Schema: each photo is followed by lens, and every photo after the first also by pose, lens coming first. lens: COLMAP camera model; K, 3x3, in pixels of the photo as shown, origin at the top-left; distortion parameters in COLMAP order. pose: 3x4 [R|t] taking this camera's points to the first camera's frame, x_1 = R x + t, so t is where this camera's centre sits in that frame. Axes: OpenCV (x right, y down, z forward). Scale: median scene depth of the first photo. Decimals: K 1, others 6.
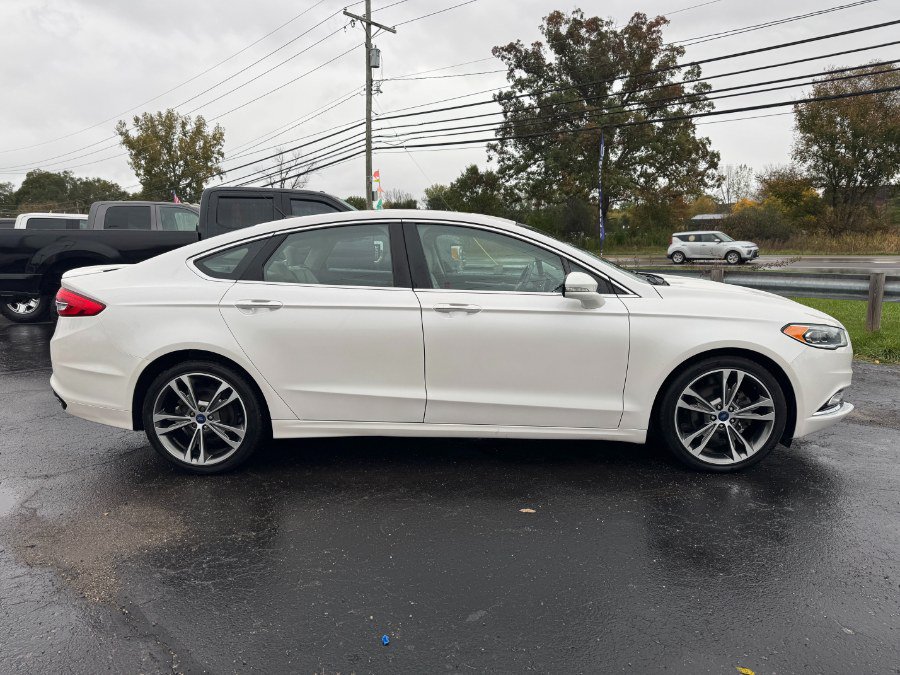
lens RADIAL K [[652.2, 0, 450.0], [0, 652.2, 337.5], [0, 0, 1]] dist [0.002709, -0.006618]
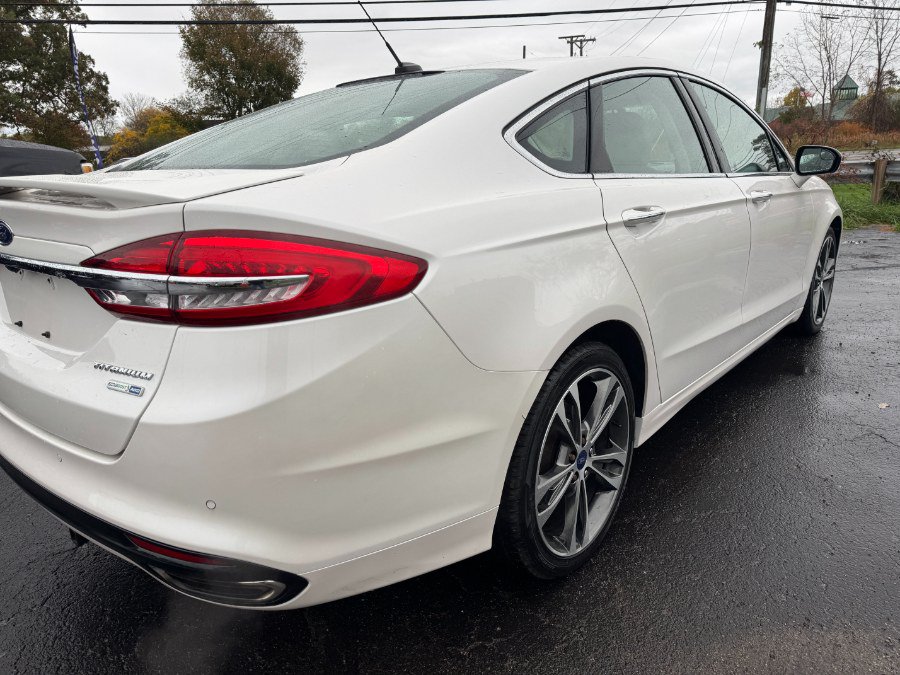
lens RADIAL K [[652.2, 0, 450.0], [0, 652.2, 337.5], [0, 0, 1]] dist [0.002709, -0.006618]
pose [[0.597879, -0.223420, 0.769821, -0.087203], [0.150794, 0.974574, 0.165731, -0.007053], [-0.787275, 0.016998, 0.616368, 0.083038]]
